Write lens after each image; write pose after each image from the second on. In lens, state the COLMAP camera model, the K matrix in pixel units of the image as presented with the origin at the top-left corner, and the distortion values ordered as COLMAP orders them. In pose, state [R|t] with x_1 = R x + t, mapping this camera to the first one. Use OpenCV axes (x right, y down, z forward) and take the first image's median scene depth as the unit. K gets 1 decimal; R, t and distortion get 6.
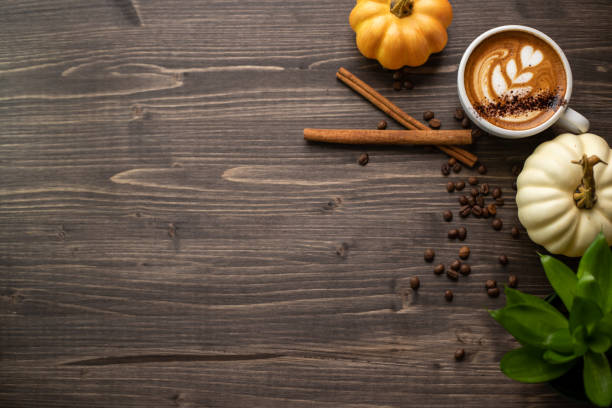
lens RADIAL K [[939.1, 0, 305.3], [0, 939.1, 207.4], [0, 0, 1]] dist [-0.146355, 0.000000]
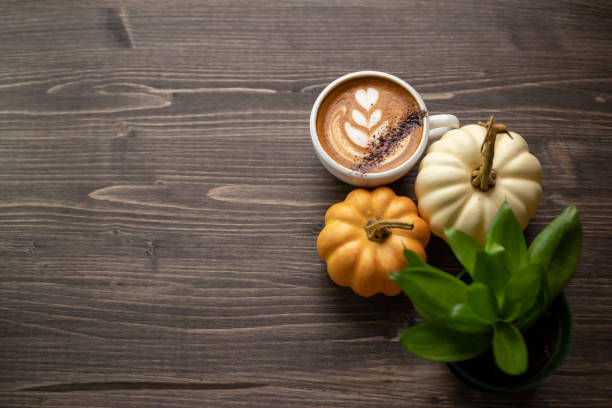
lens RADIAL K [[939.1, 0, 310.4], [0, 939.1, 204.6], [0, 0, 1]] dist [-0.146355, 0.000000]
pose [[0.999208, 0.030669, 0.025334, -0.008356], [-0.023805, 0.971249, -0.236874, 0.198914], [-0.031871, 0.236084, 0.971210, 0.080235]]
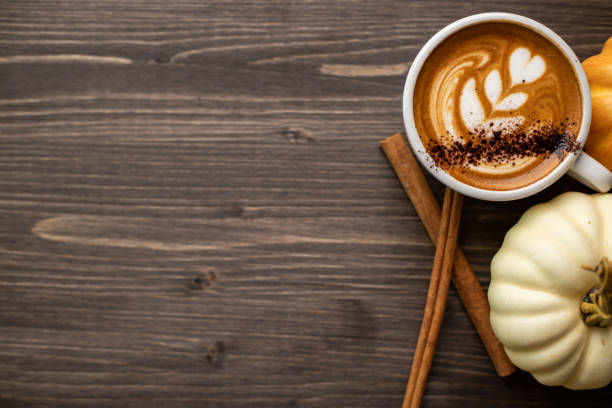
lens RADIAL K [[996.2, 0, 304.1], [0, 996.2, 208.1], [0, 0, 1]] dist [-0.167808, 0.000000]
pose [[0.999323, 0.026093, 0.025949, 0.079213], [-0.028961, 0.992692, 0.117152, -0.133226], [-0.022702, -0.117824, 0.992775, 0.333050]]
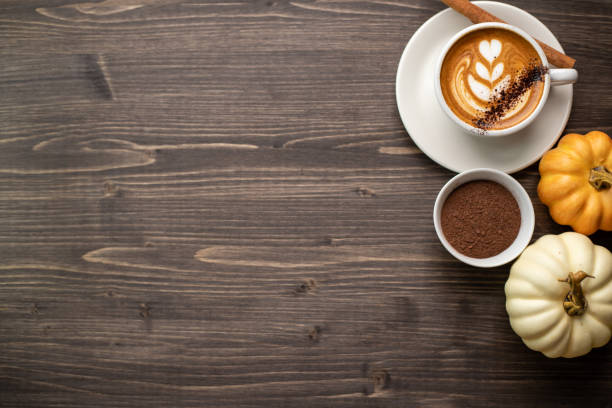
lens RADIAL K [[939.1, 0, 307.6], [0, 939.1, 209.9], [0, 0, 1]] dist [-0.146355, 0.000000]
pose [[0.999941, 0.009762, 0.004774, 0.025530], [-0.009984, 0.998760, 0.048778, -0.132605], [-0.004292, -0.048823, 0.998798, 0.013585]]
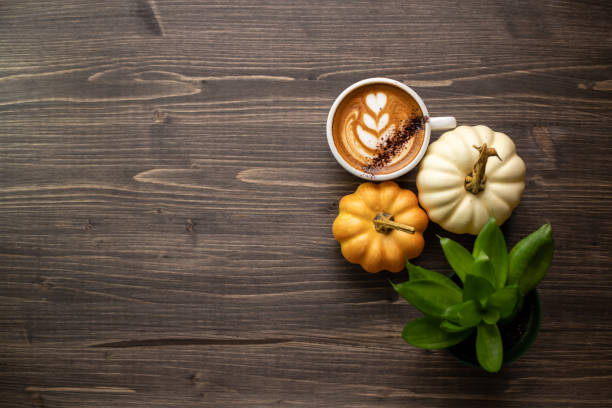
lens RADIAL K [[939.1, 0, 305.9], [0, 939.1, 204.9], [0, 0, 1]] dist [-0.146355, 0.000000]
pose [[0.999033, 0.015839, 0.041012, -0.052520], [-0.017917, 0.998547, 0.050819, -0.058403], [-0.040148, -0.051504, 0.997865, -0.099299]]
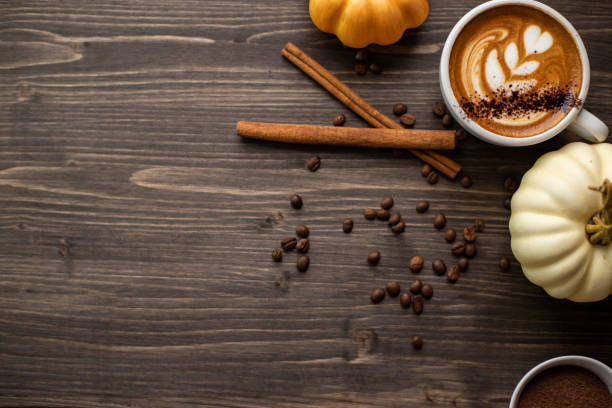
lens RADIAL K [[939.1, 0, 310.2], [0, 939.1, 203.4], [0, 0, 1]] dist [-0.146355, 0.000000]
pose [[0.998513, 0.028025, 0.046757, 0.023874], [-0.030718, 0.997849, 0.057913, -0.062998], [-0.045033, -0.059264, 0.997226, 0.227581]]
